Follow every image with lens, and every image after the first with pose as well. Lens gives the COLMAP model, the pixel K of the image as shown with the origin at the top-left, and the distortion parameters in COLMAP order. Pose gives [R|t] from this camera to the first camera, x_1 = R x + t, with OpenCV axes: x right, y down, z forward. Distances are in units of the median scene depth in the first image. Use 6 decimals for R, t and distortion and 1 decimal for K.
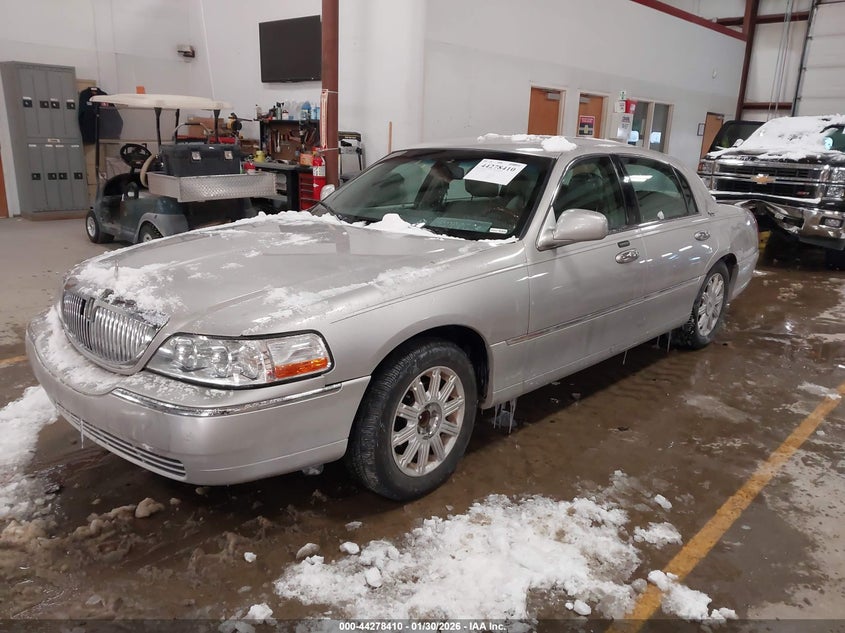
lens RADIAL K [[667.3, 0, 422.5], [0, 667.3, 316.5], [0, 0, 1]] dist [0.001857, 0.002620]
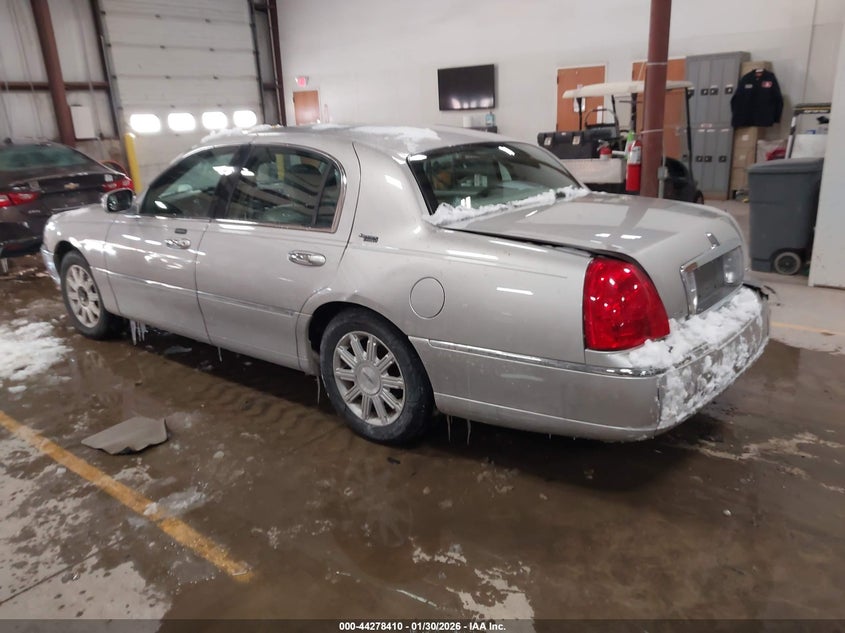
lens RADIAL K [[667.3, 0, 422.5], [0, 667.3, 316.5], [0, 0, 1]] dist [0.001857, 0.002620]
pose [[0.060885, 0.249153, -0.966548, 1.202919], [-0.220455, 0.947788, 0.230430, -0.270123], [0.973495, 0.199050, 0.112633, 1.124367]]
